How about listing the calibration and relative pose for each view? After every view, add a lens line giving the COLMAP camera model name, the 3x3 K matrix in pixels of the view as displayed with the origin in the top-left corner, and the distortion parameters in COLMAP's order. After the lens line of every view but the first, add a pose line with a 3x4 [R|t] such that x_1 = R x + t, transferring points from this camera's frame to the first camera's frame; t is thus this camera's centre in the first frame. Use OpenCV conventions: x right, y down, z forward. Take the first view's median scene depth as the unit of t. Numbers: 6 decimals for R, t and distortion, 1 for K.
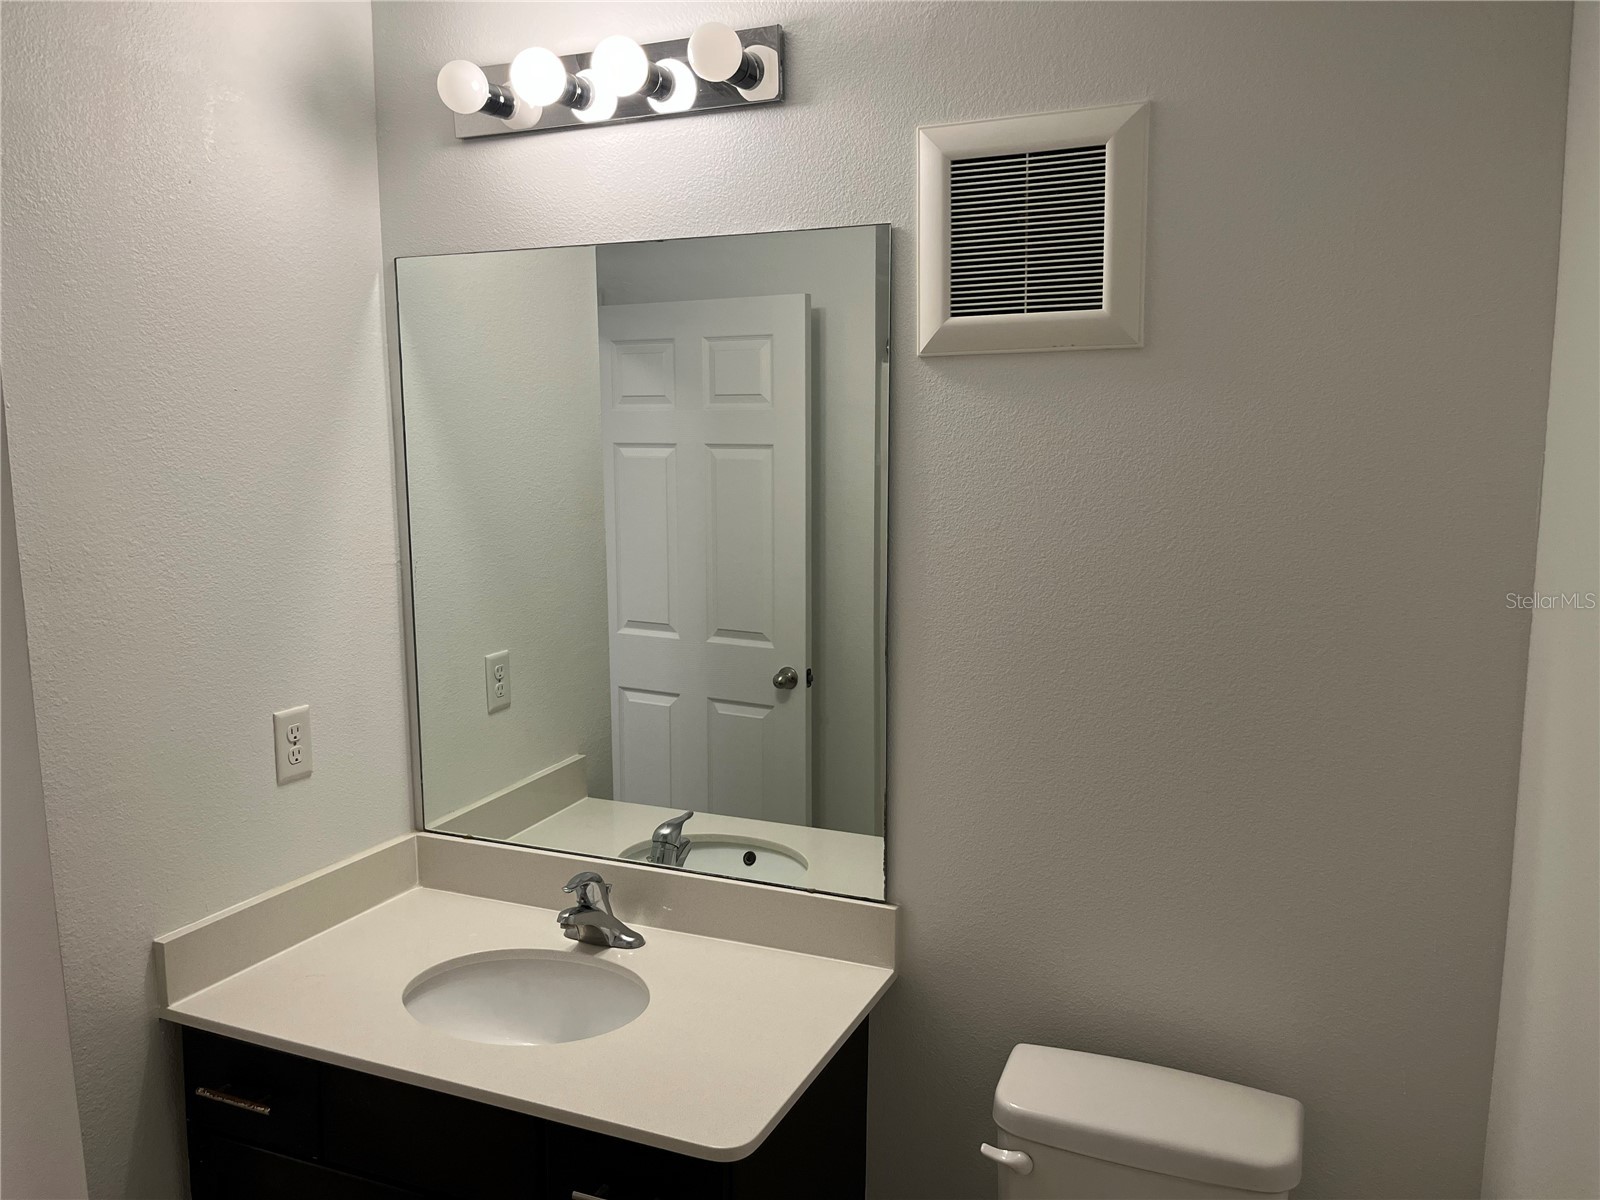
lens RADIAL K [[1220.5, 0, 797.5], [0, 1220.5, 600.9], [0, 0, 1]] dist [0.021839, 0.000263]
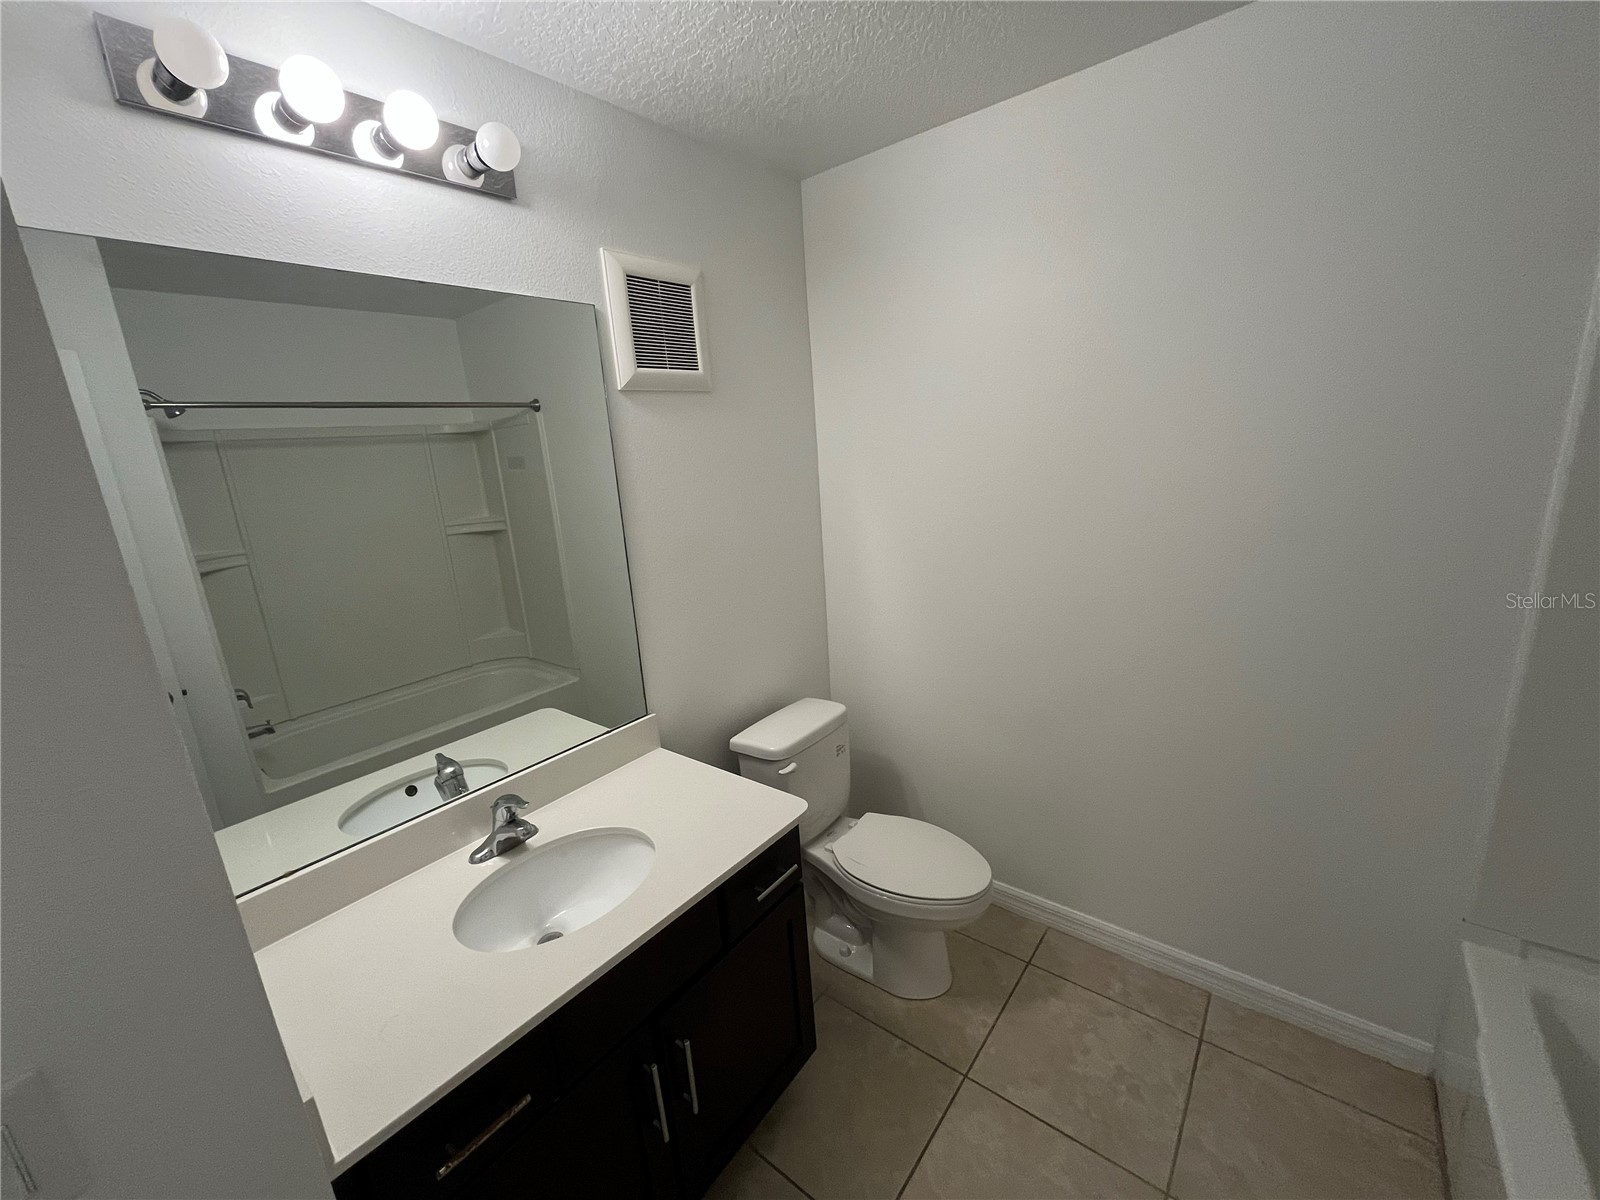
lens RADIAL K [[646.3, 0, 792.4], [0, 646.3, 600.9], [0, 0, 1]] dist [0.010772, 0.000106]
pose [[0.277071, -0.240979, 0.930140, -0.773774], [0.207959, 0.960134, 0.186803, -0.040093], [-0.938075, 0.141673, 0.316140, 0.559183]]
